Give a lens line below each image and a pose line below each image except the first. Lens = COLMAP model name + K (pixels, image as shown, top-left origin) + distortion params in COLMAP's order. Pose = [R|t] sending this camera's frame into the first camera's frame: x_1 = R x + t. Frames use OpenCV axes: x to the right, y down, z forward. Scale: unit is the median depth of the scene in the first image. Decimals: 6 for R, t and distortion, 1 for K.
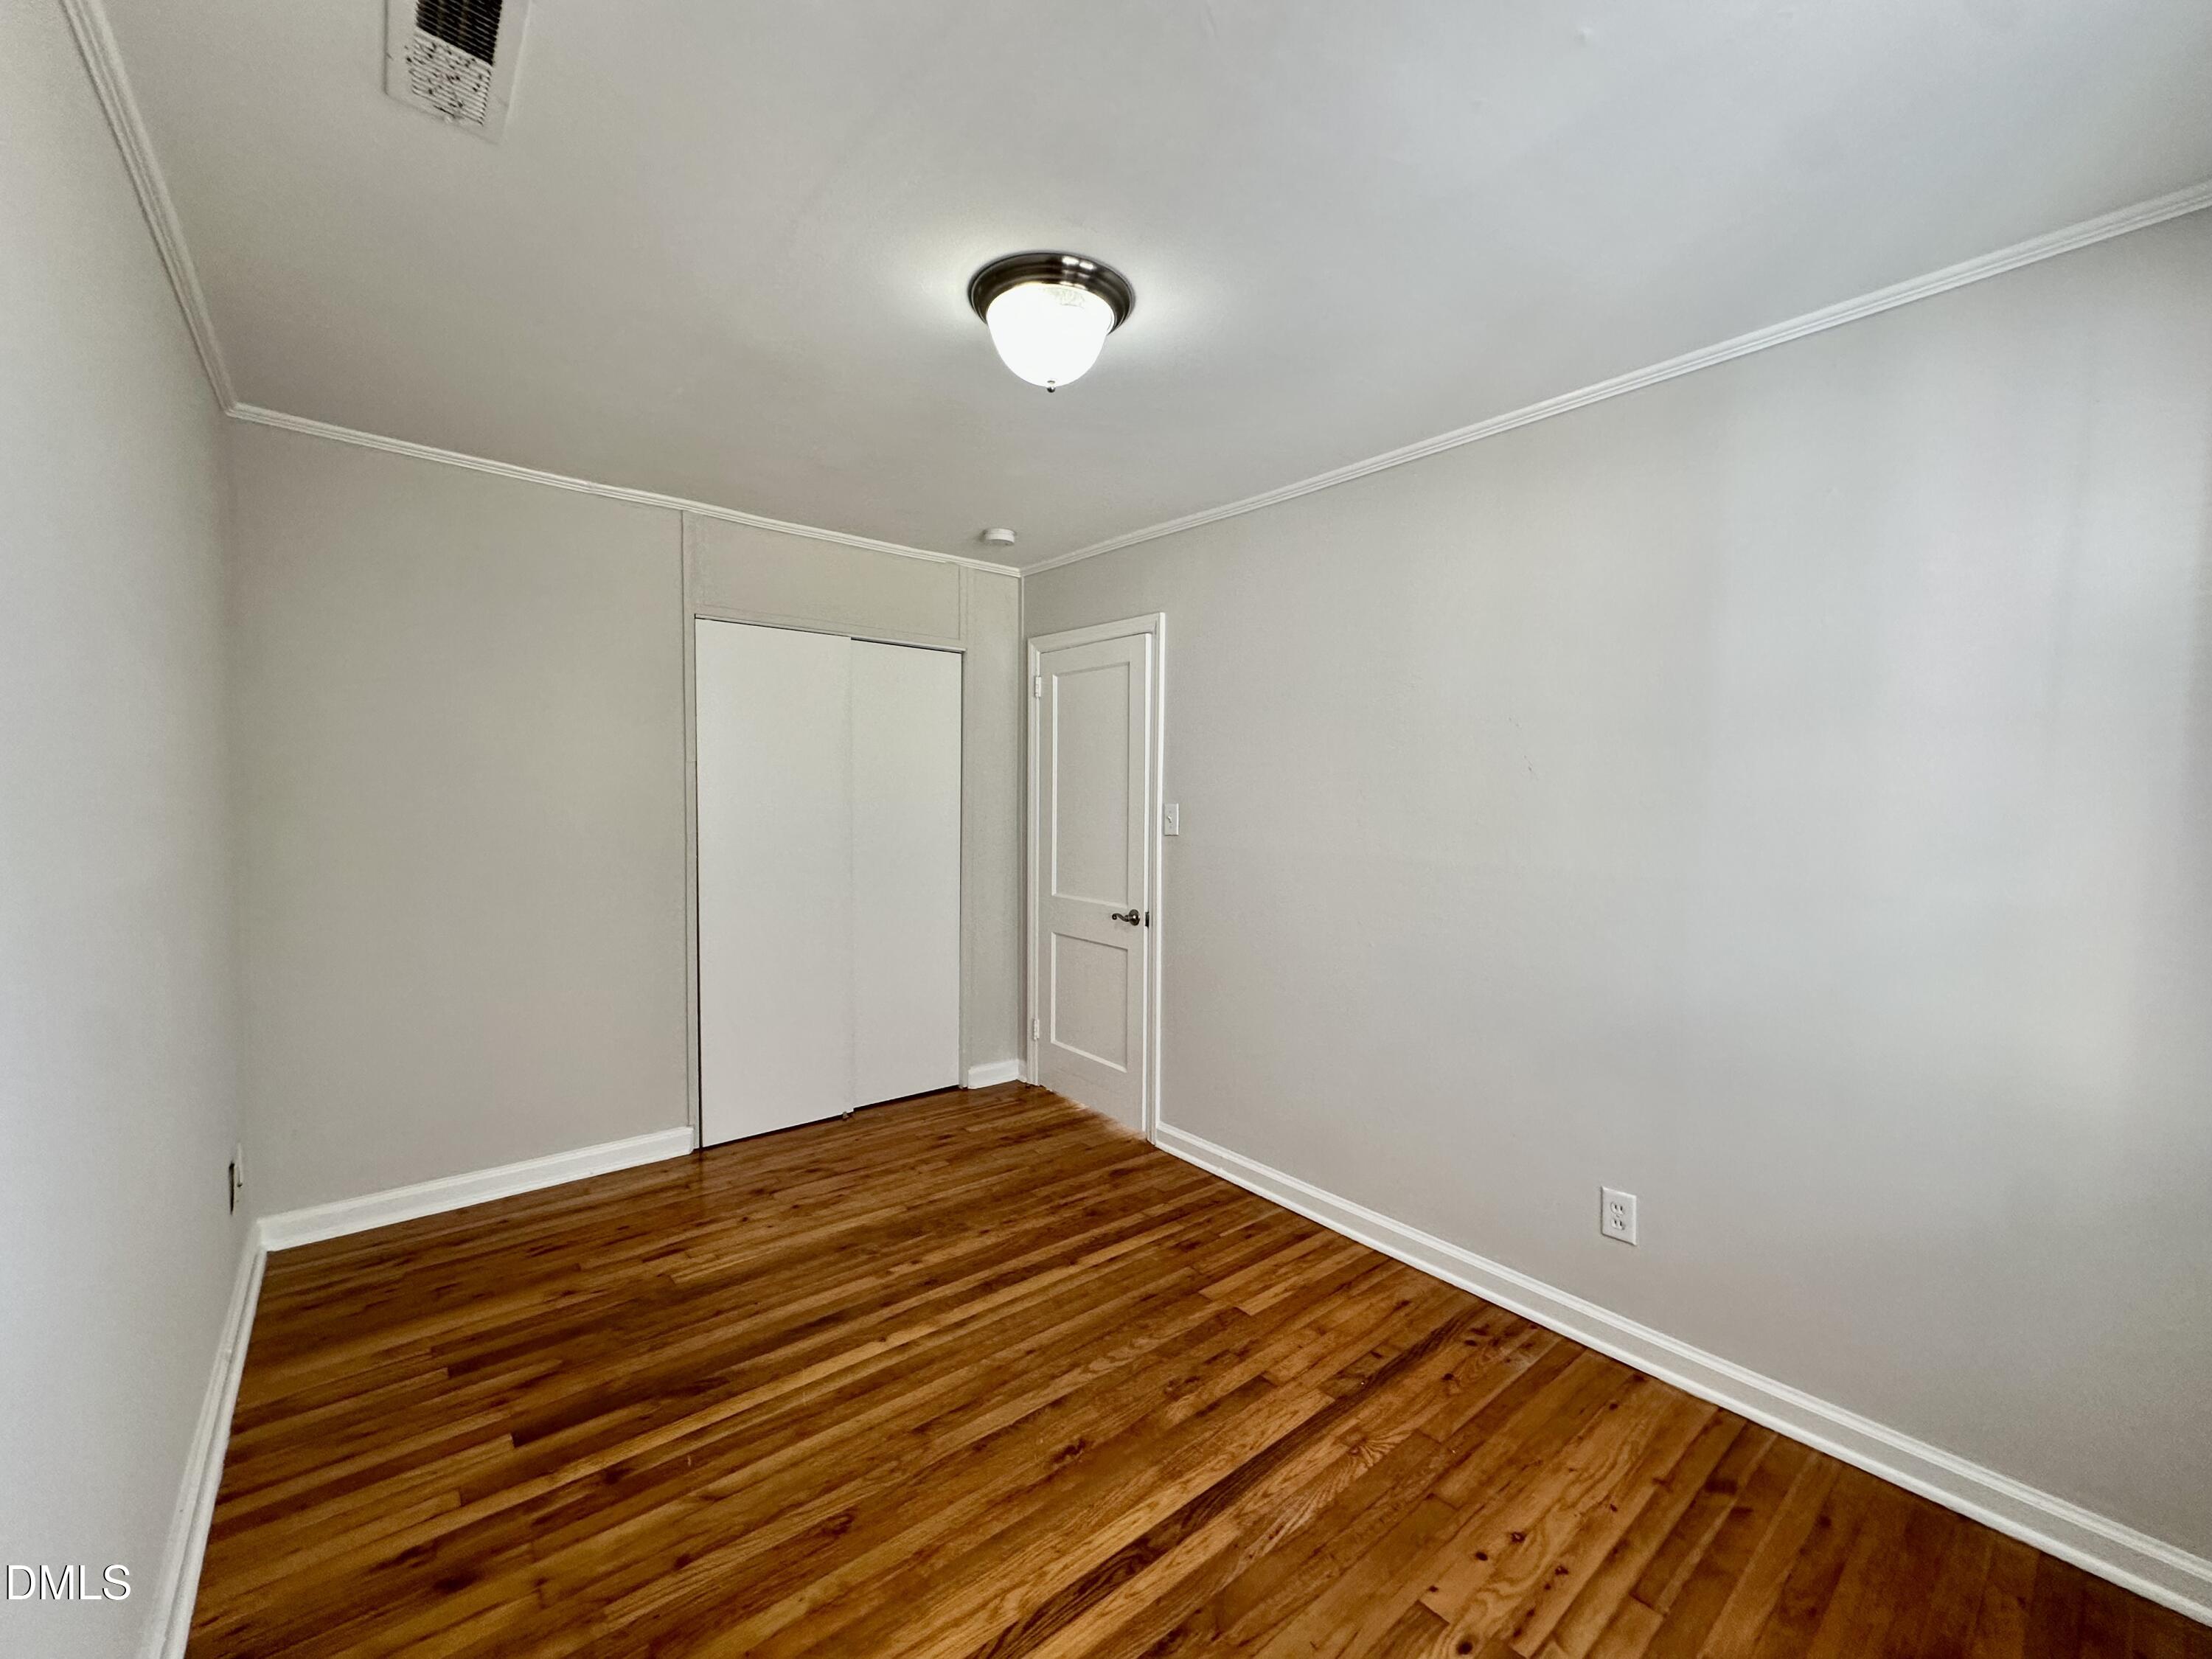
lens RADIAL K [[882.9, 0, 1106.0], [0, 882.9, 829.5], [0, 0, 1]] dist [-0.002049, -0.000073]
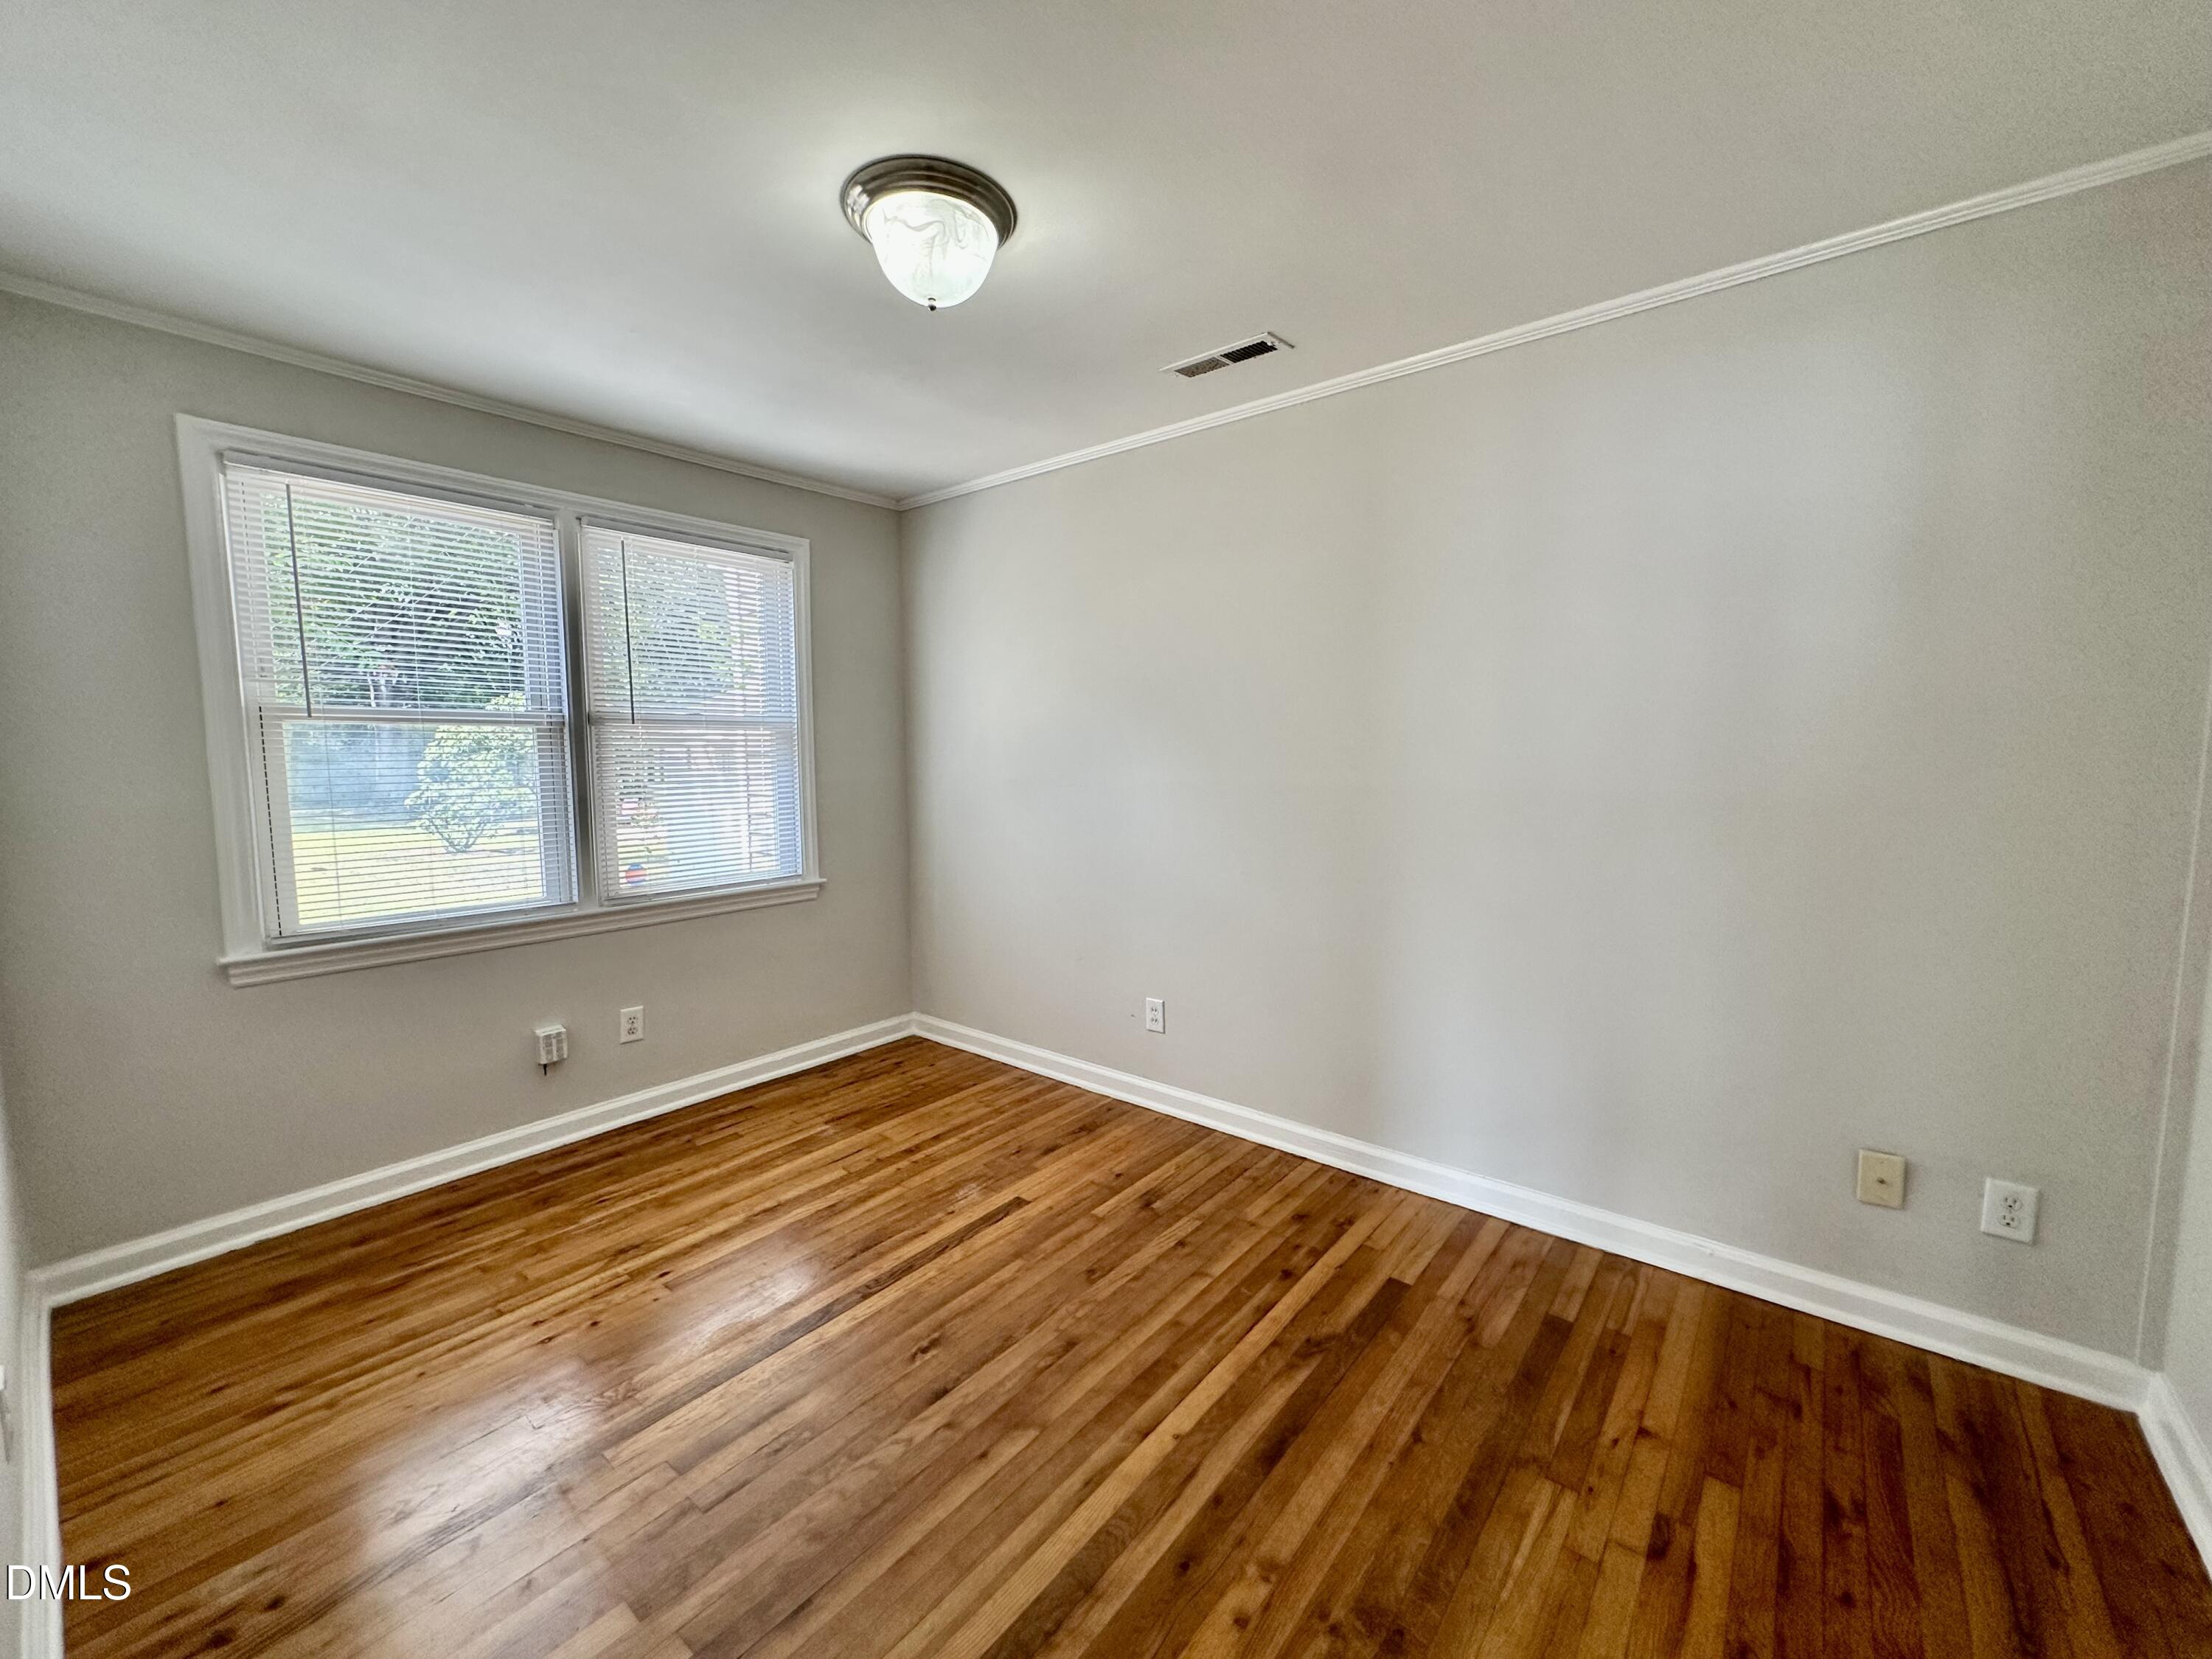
lens RADIAL K [[882.9, 0, 1106.0], [0, 882.9, 829.5], [0, 0, 1]] dist [-0.002049, -0.000073]
pose [[-0.981560, 0.006801, -0.191033, -0.051280], [-0.018222, 0.991487, 0.128926, -0.054891], [0.190284, 0.130030, -0.973080, 1.799697]]
